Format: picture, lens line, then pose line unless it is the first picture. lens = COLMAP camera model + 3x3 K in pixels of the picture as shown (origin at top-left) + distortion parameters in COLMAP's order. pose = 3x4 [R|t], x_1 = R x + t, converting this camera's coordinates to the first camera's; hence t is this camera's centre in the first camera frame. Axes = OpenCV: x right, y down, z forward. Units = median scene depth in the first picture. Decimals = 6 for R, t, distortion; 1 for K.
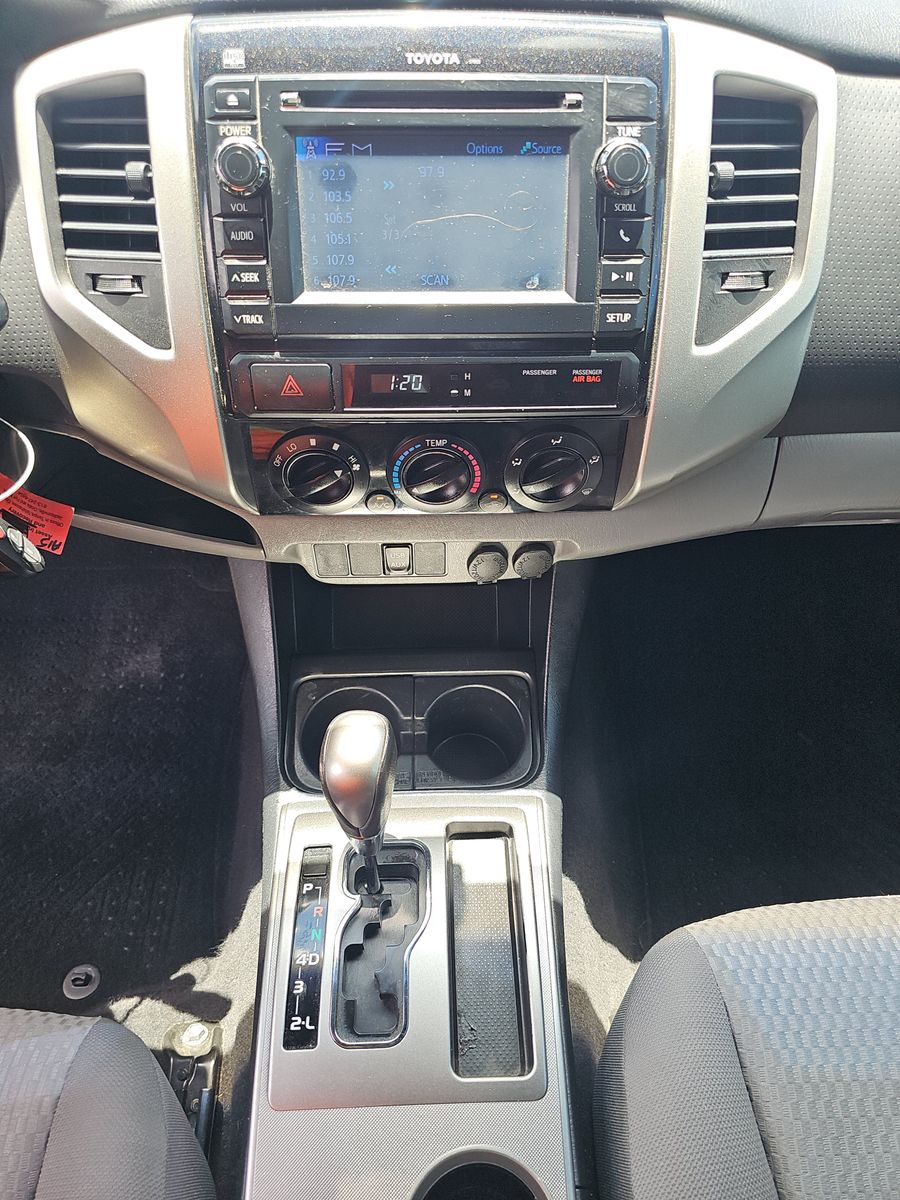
lens RADIAL K [[798.4, 0, 450.0], [0, 798.4, 599.8], [0, 0, 1]] dist [0.021667, -0.002604]
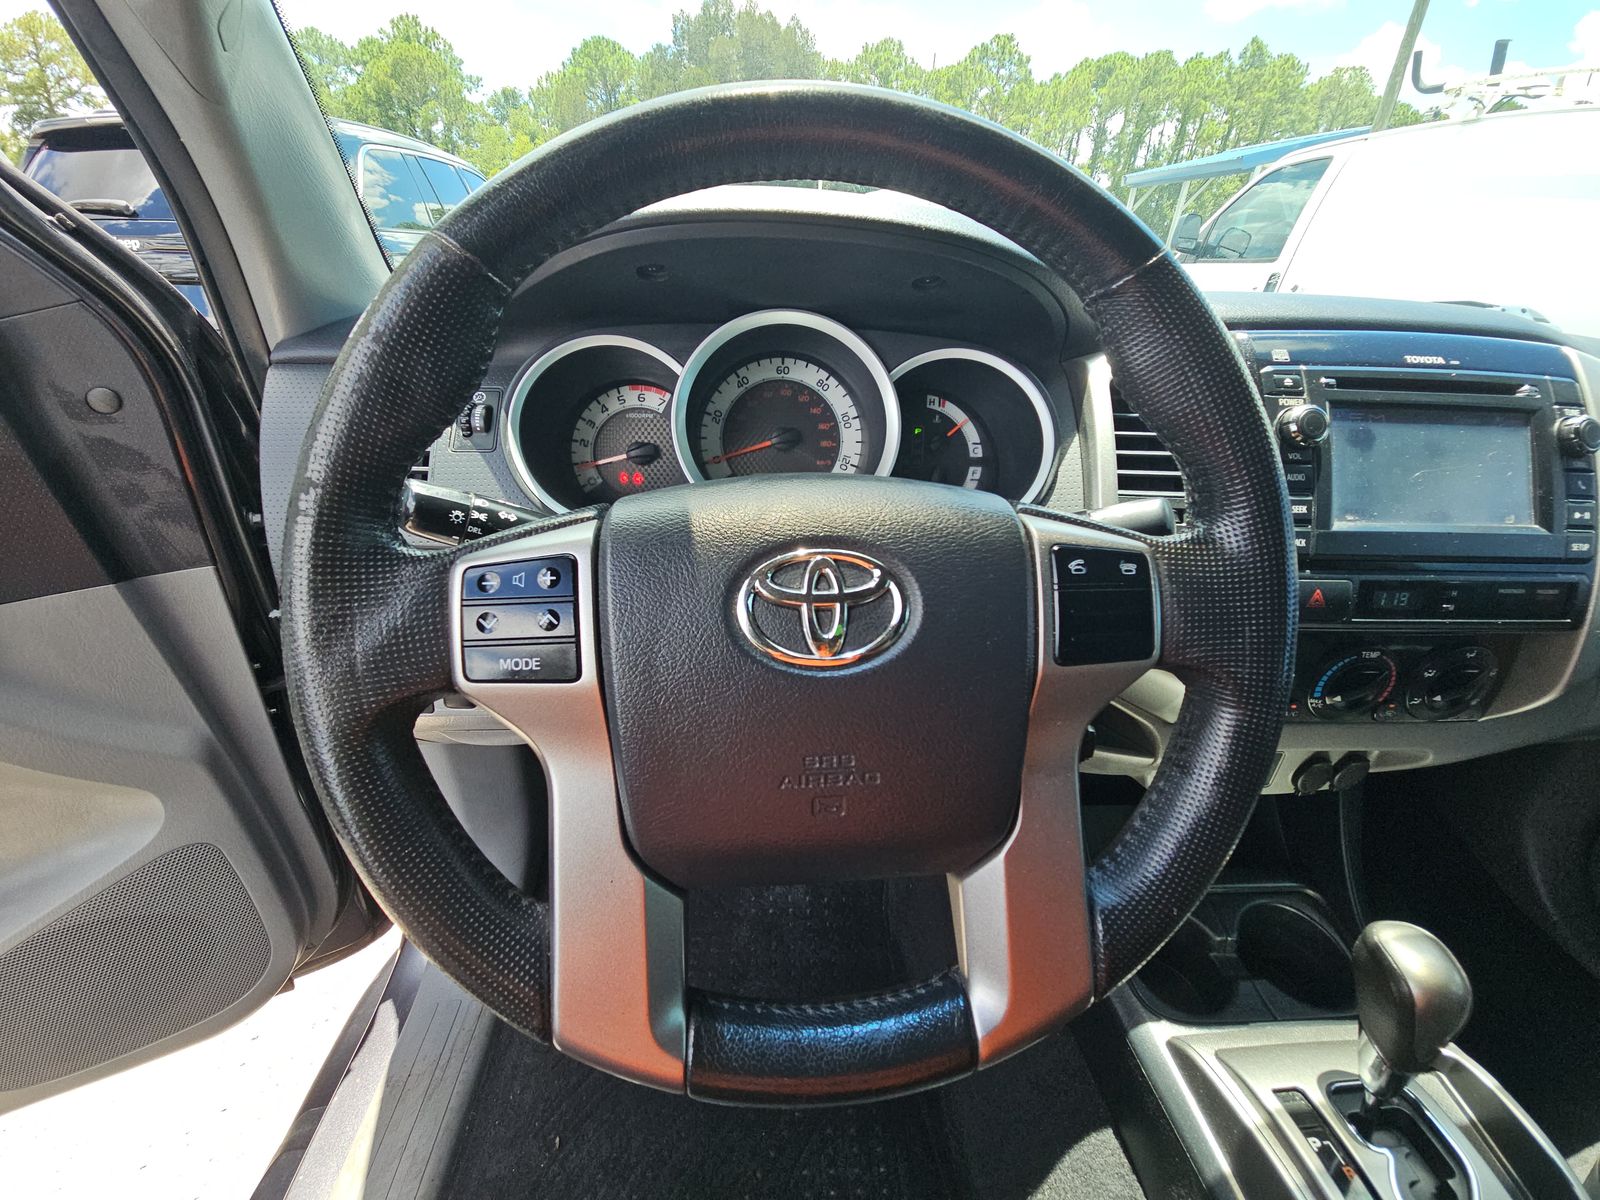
lens RADIAL K [[647.8, 0, 808.2], [0, 647.8, 591.5], [0, 0, 1]] dist [-0.000964, -0.000225]
pose [[0.999112, 0.011475, 0.040547, -0.990603], [0.003594, 0.935504, -0.353297, 0.044548], [-0.041986, 0.353129, 0.934632, 0.179286]]
